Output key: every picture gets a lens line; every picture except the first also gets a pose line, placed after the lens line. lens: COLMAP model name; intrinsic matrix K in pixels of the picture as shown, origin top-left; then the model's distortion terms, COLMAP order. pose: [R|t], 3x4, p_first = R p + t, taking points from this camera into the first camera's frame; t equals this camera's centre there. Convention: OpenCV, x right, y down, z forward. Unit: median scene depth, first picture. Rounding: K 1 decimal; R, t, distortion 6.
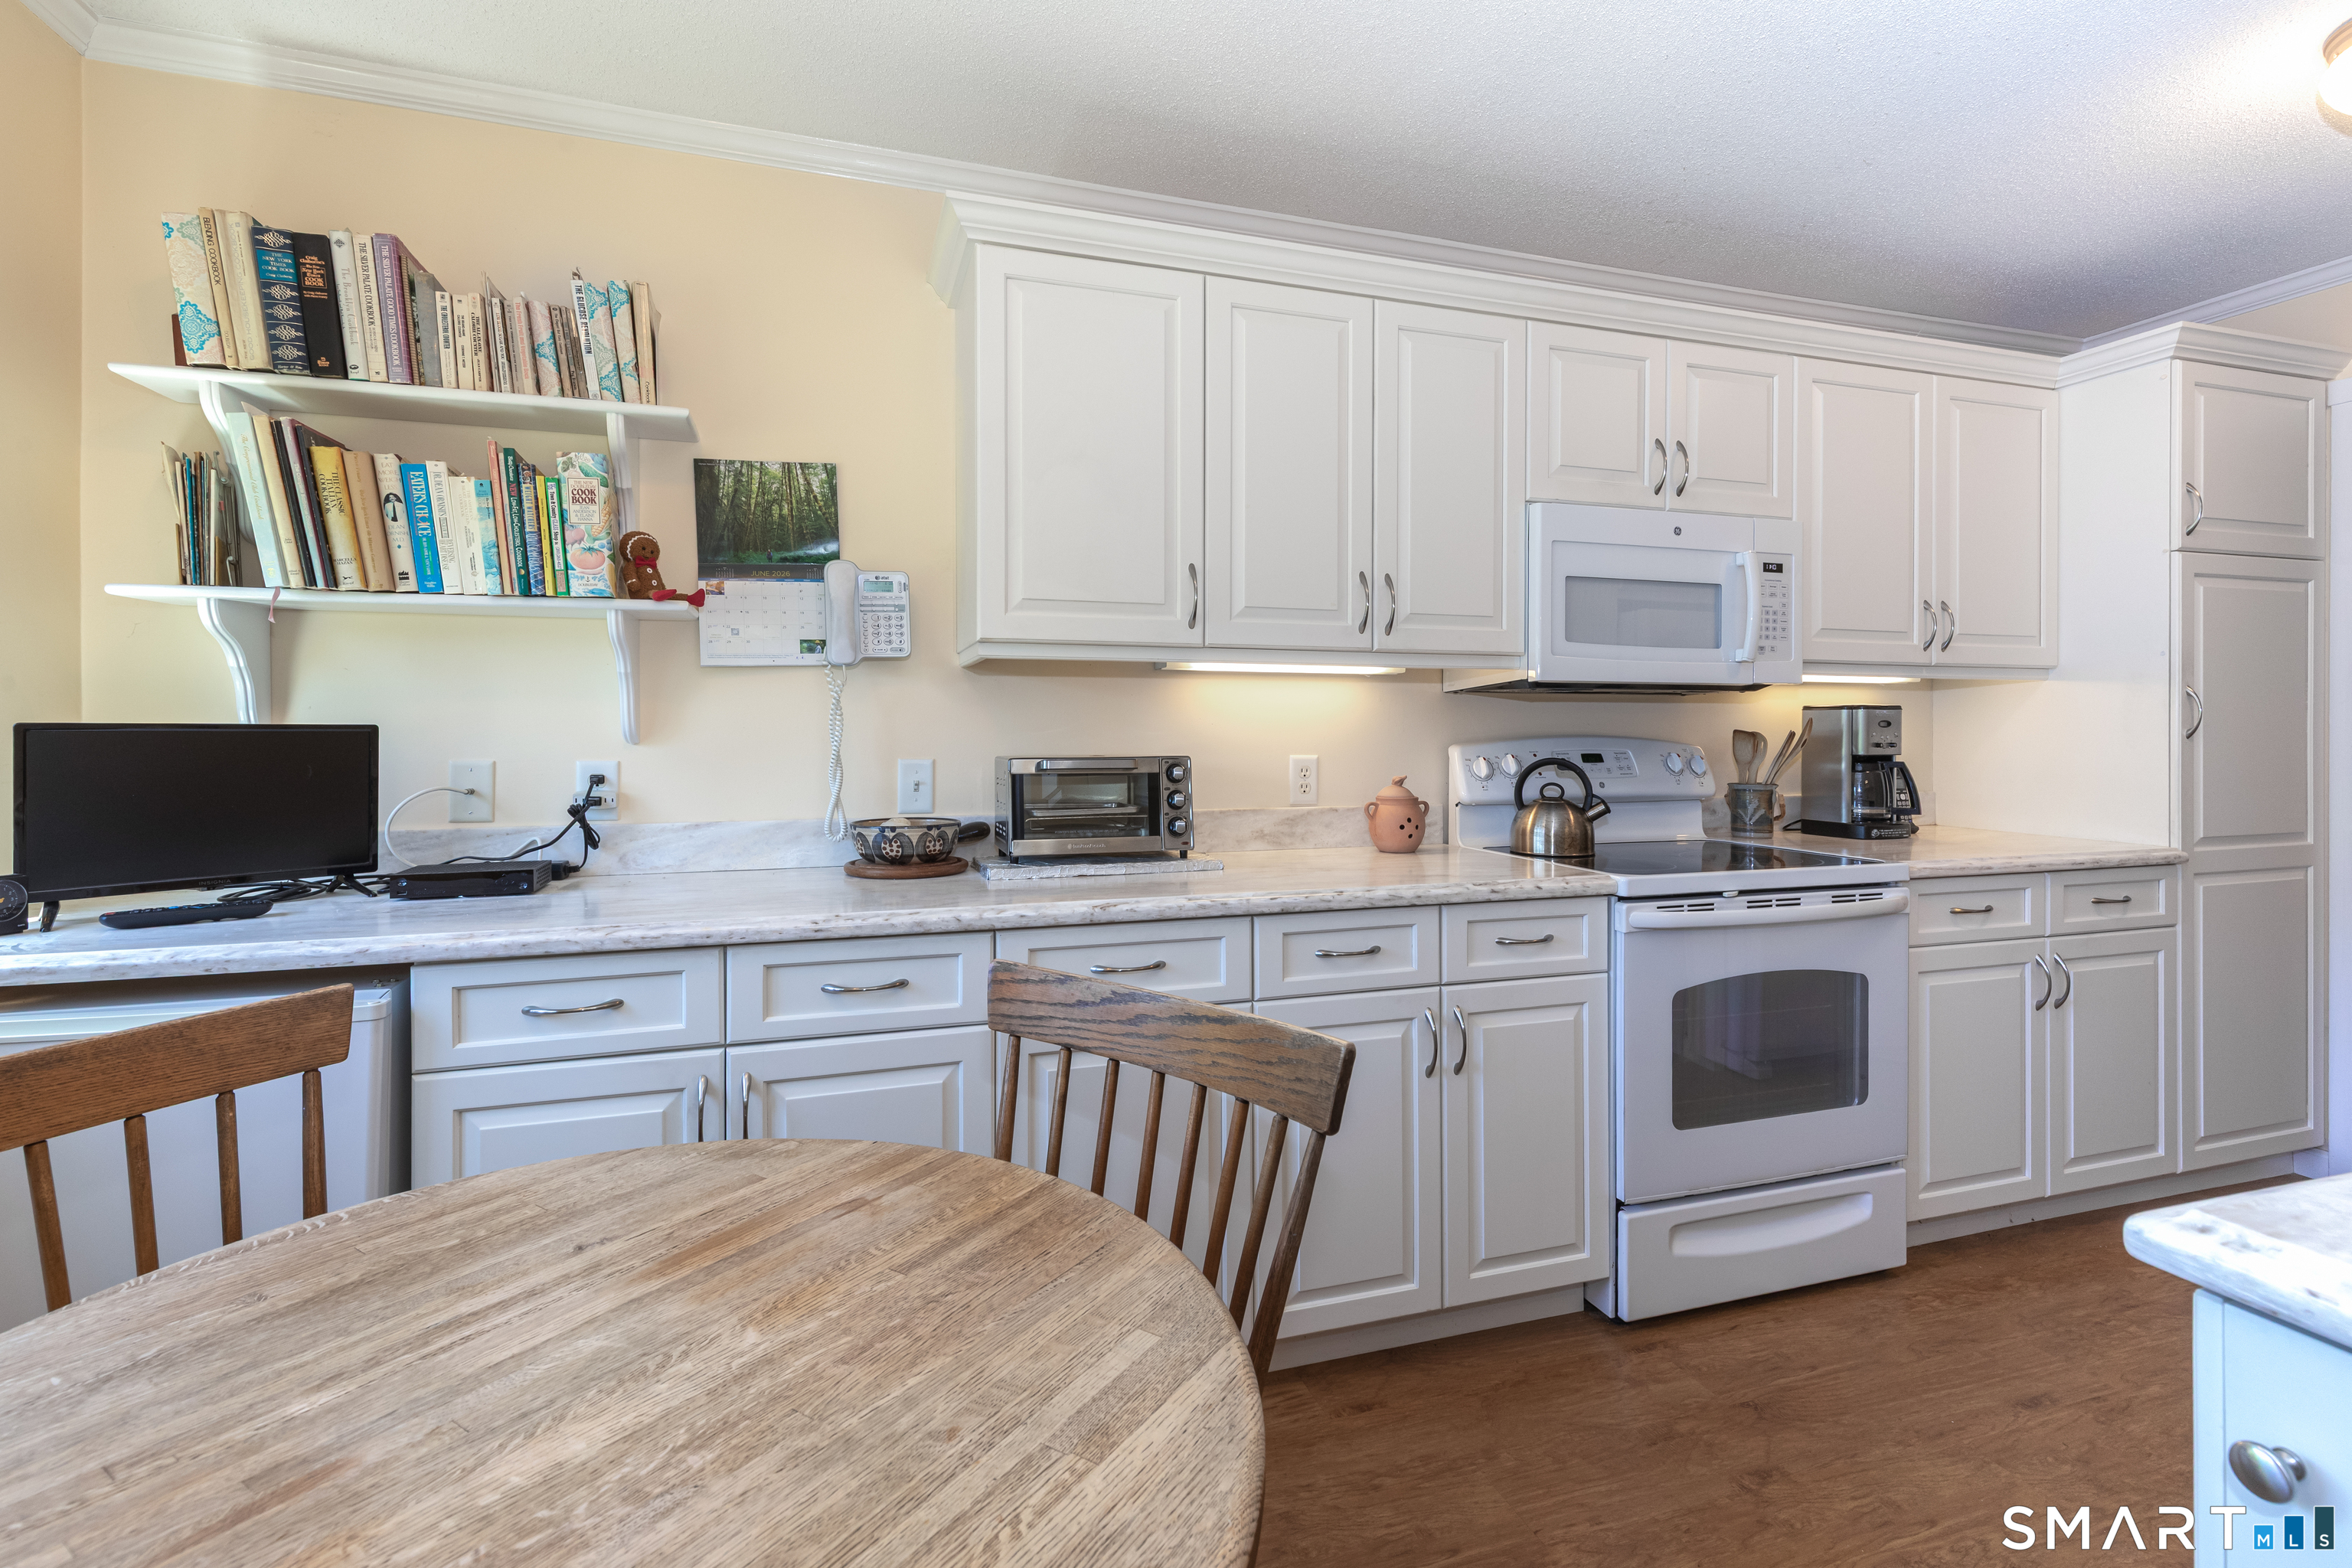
lens RADIAL K [[1080.5, 0, 1171.6], [0, 1080.5, 734.9], [0, 0, 1]] dist [0.019611, -0.000179]
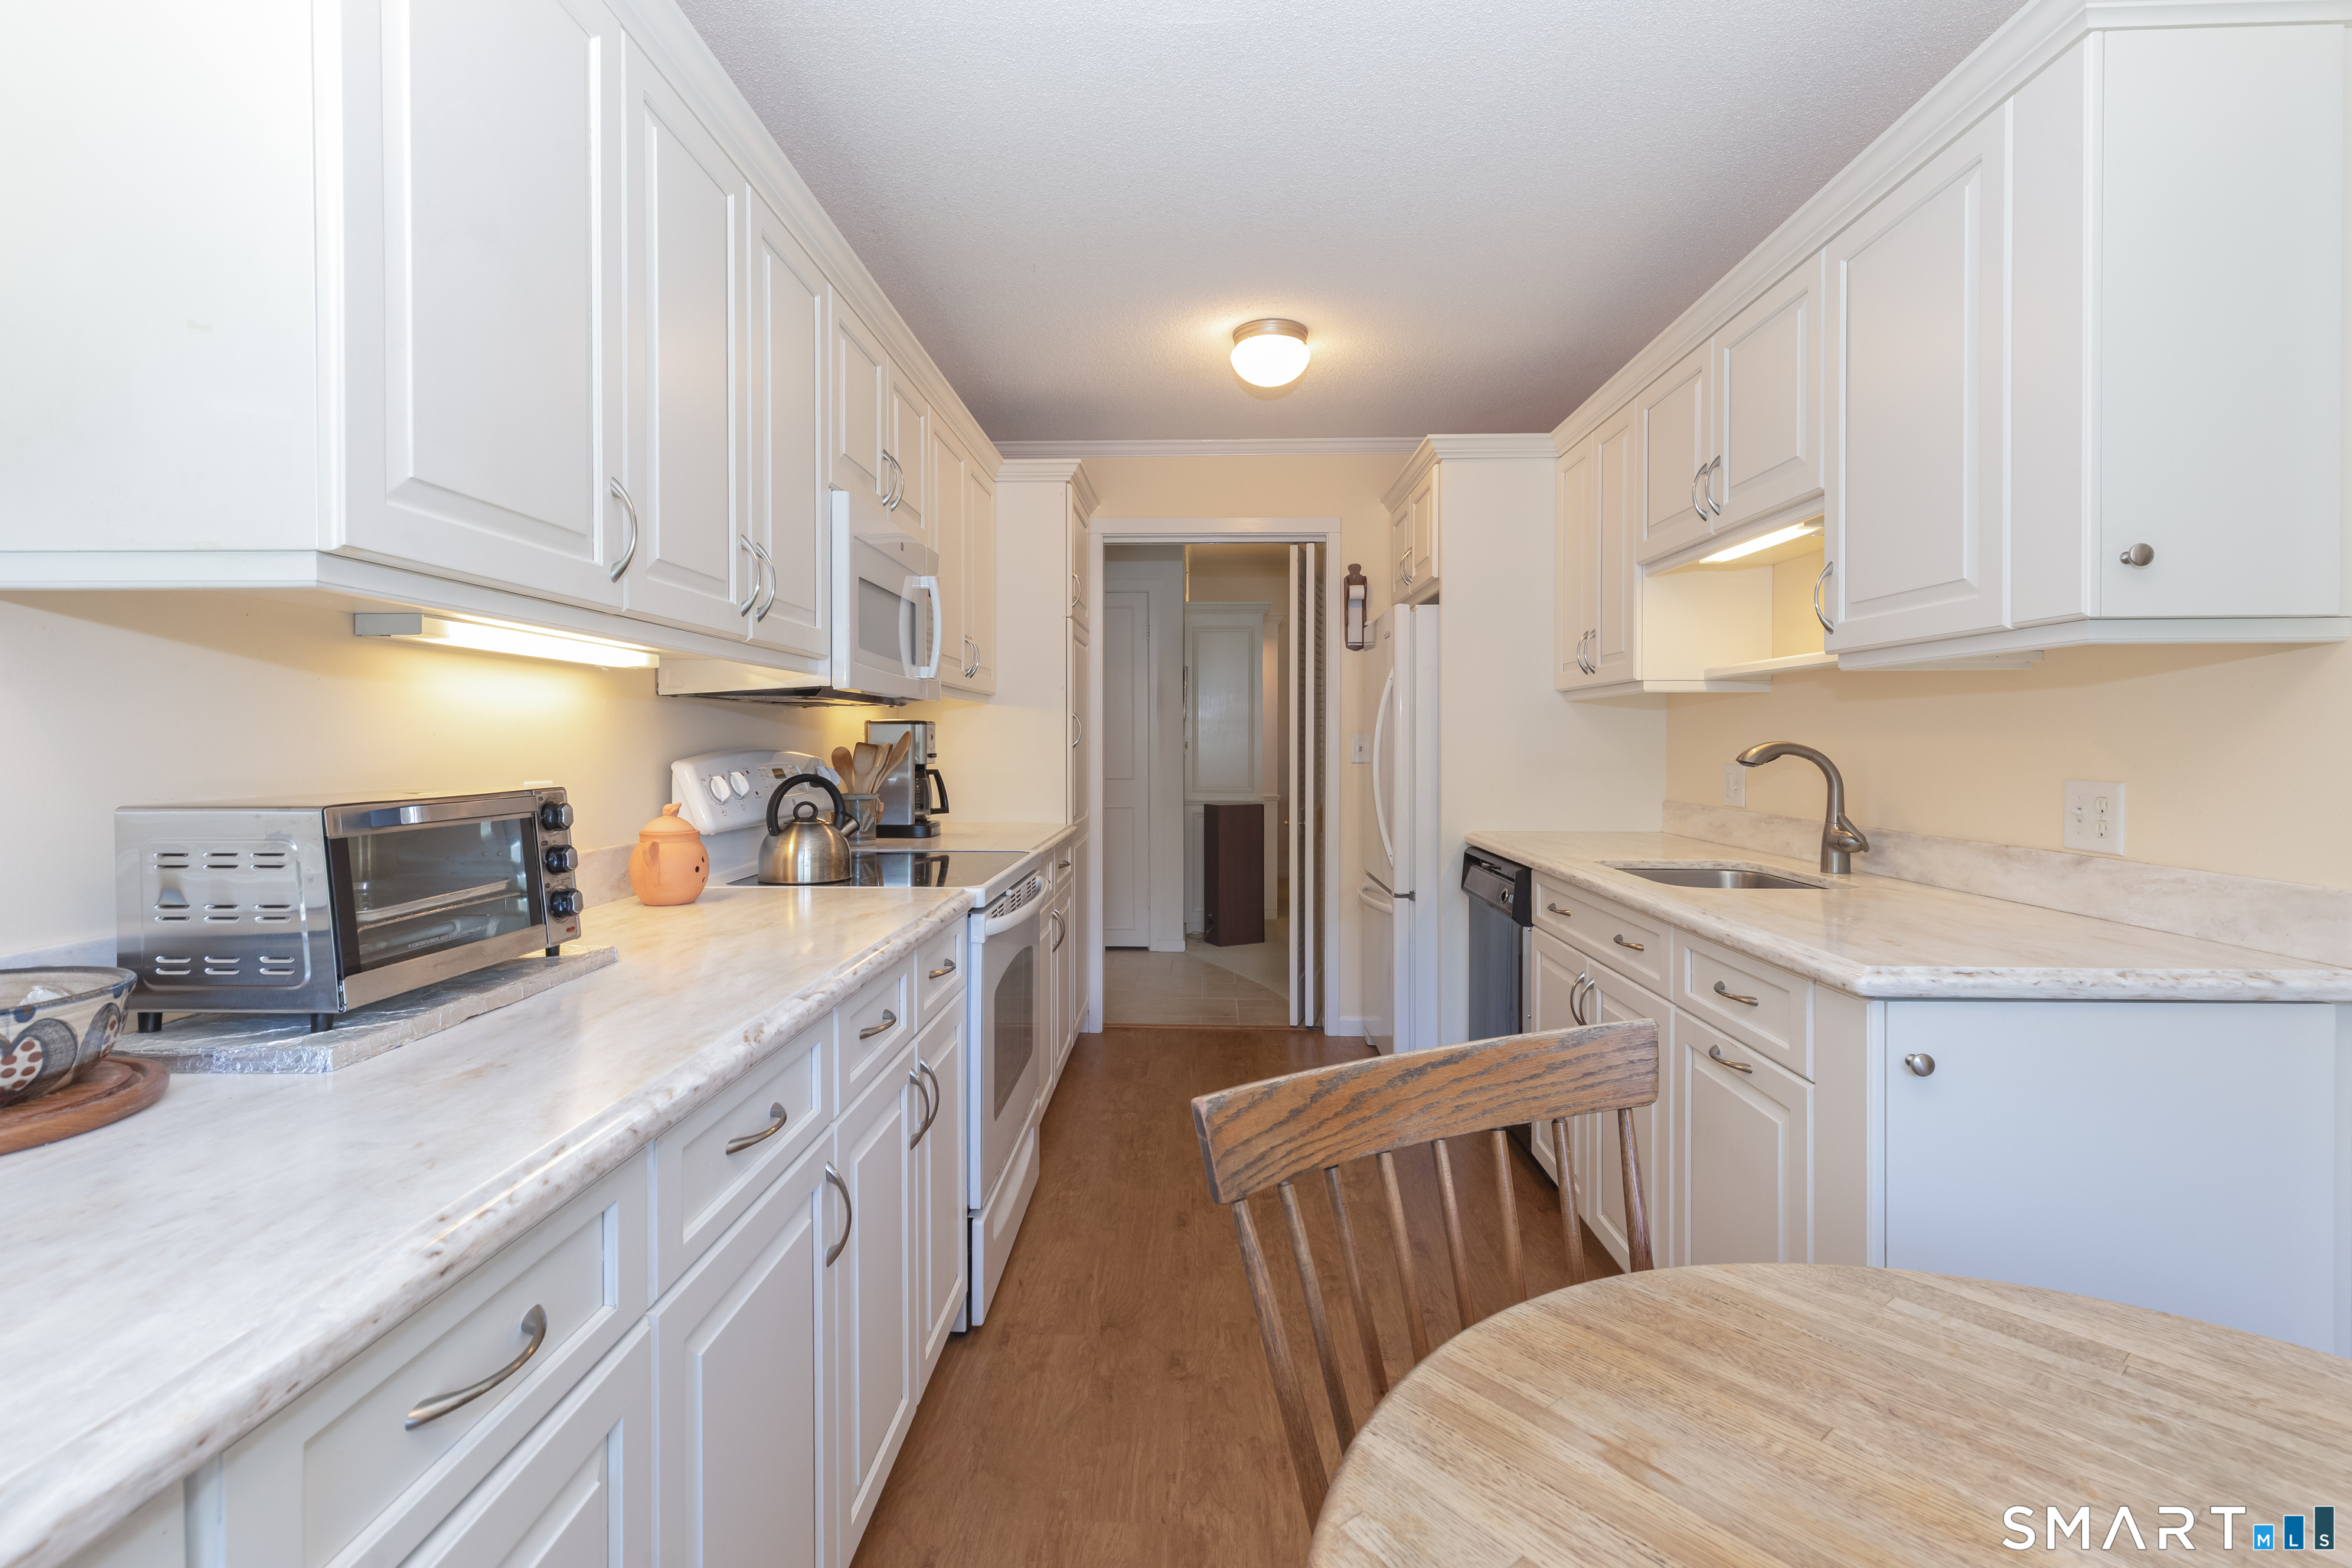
lens RADIAL K [[1086.1, 0, 1176.4], [0, 1086.1, 744.1], [0, 0, 1]] dist [-0.002217, -0.000366]
pose [[0.332987, -0.004417, 0.942921, -0.941029], [0.010280, 0.999947, 0.001054, -0.002259], [-0.942875, 0.009343, 0.333014, 0.977843]]
